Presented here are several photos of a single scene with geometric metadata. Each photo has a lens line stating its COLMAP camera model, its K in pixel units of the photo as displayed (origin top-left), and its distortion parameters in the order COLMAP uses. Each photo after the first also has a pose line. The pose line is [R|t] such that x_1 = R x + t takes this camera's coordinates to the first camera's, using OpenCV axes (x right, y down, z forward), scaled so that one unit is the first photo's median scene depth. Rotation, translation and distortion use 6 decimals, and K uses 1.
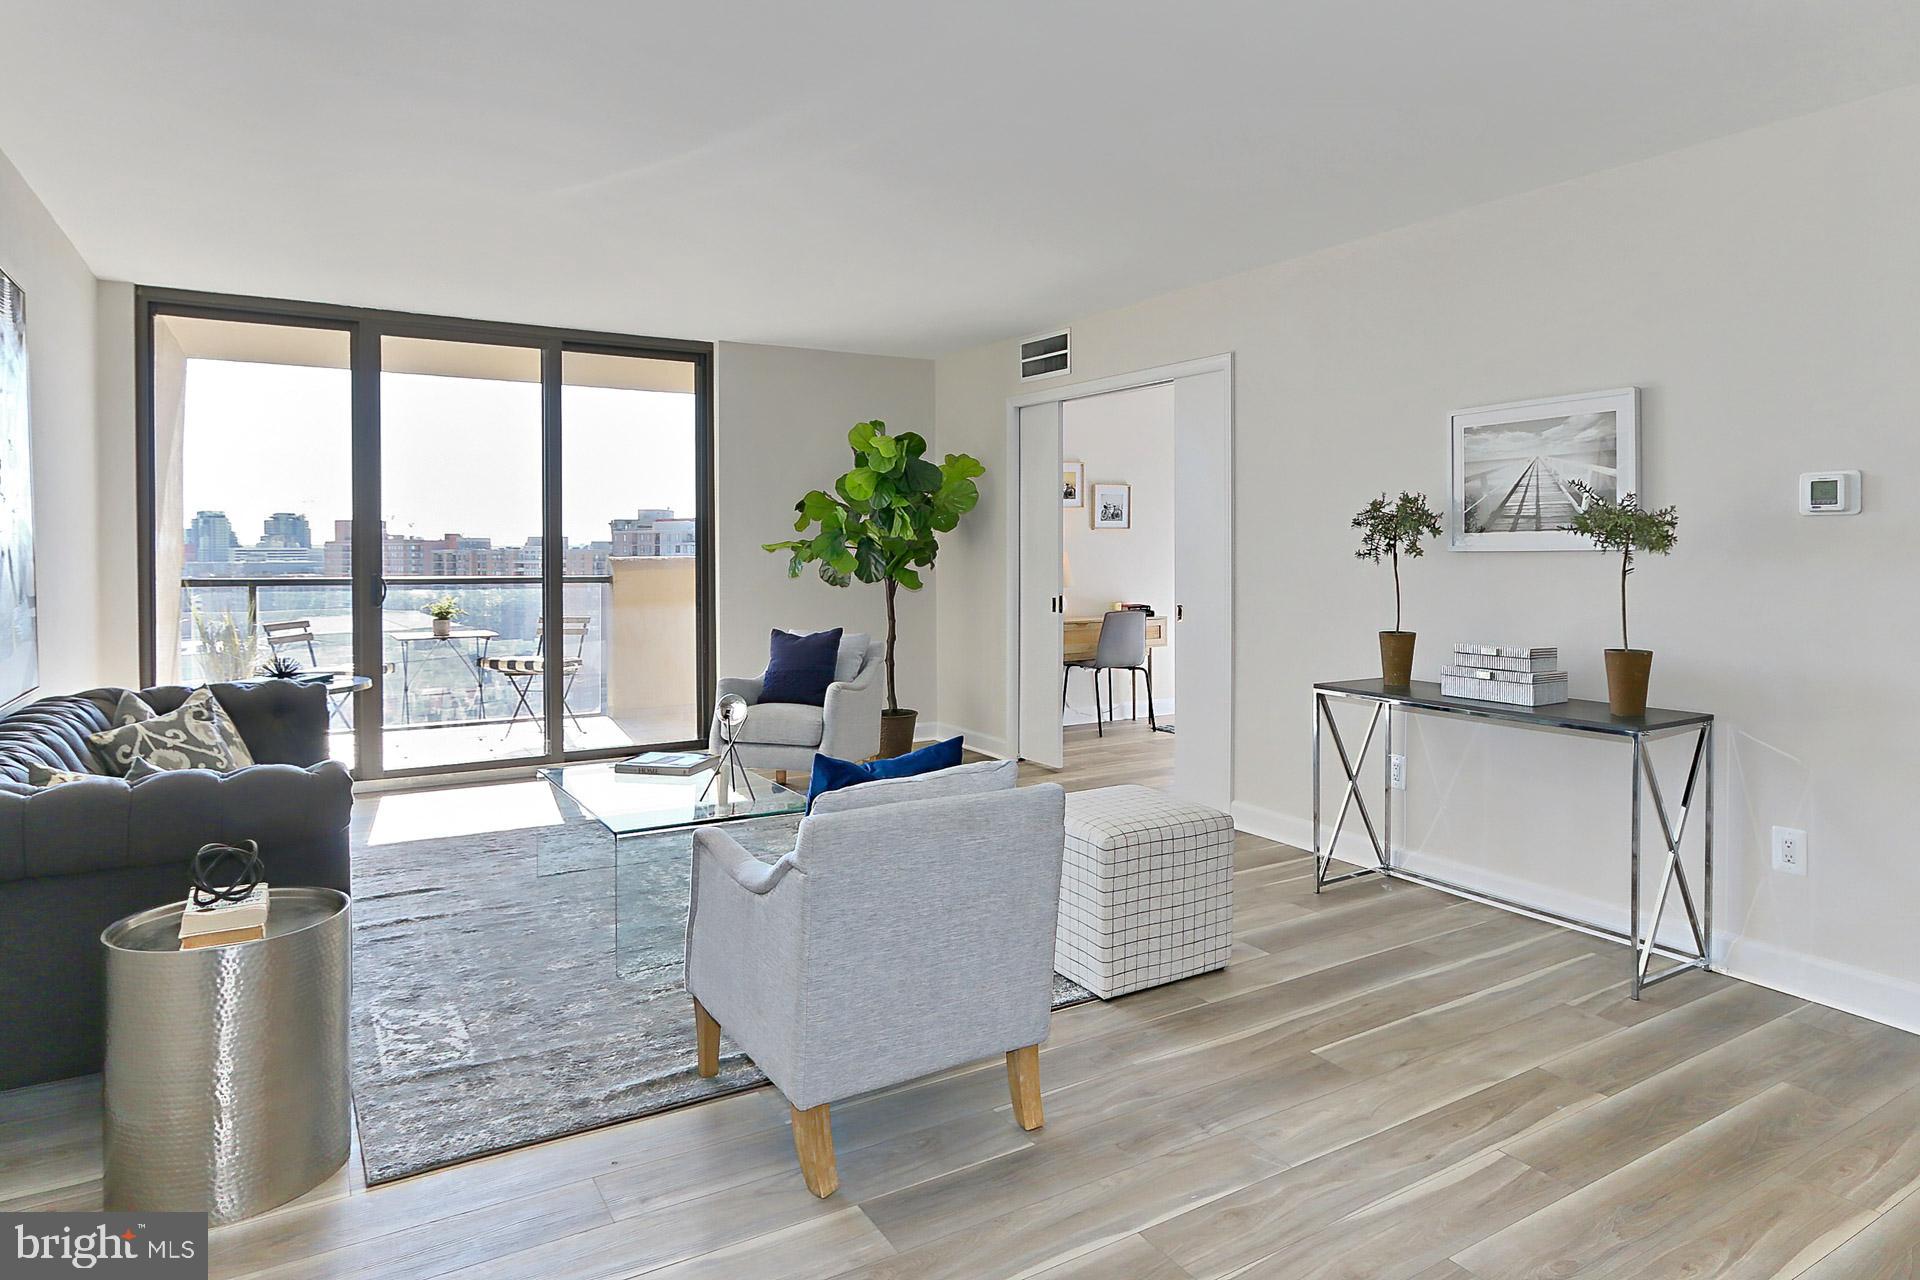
lens RADIAL K [[1194.7, 0, 958.6], [0, 1194.7, 560.1], [0, 0, 1]] dist [-0.026040, 0.016261]
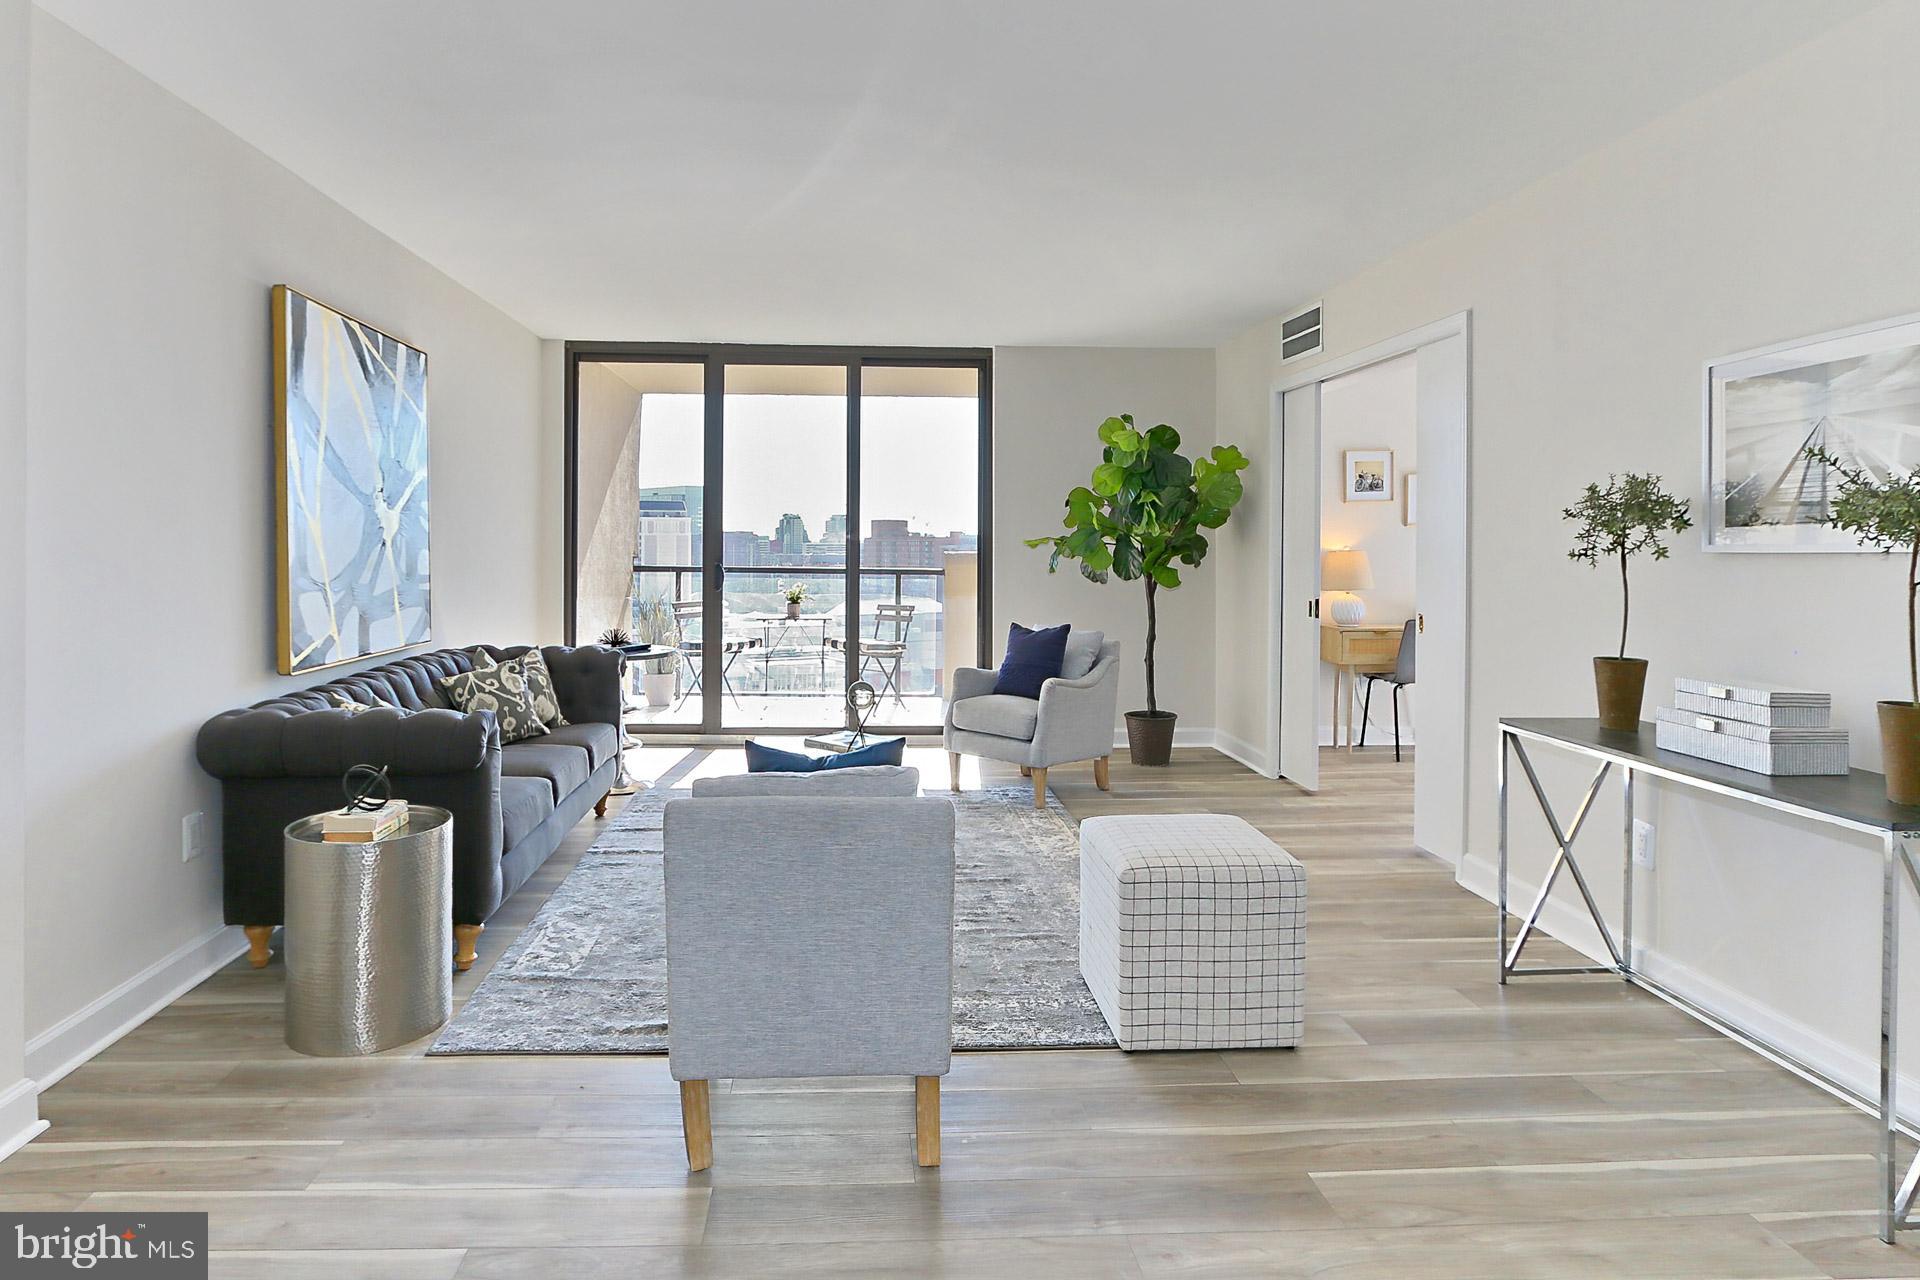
lens RADIAL K [[1112.2, 0, 801.8], [0, 1112.2, 549.9], [0, 0, 1]] dist [-0.019839, 0.006268]
pose [[0.859605, 0.009692, -0.510867, 0.276679], [-0.012728, 0.999916, -0.002447, -0.000107], [0.510800, 0.008605, 0.859656, 0.134242]]
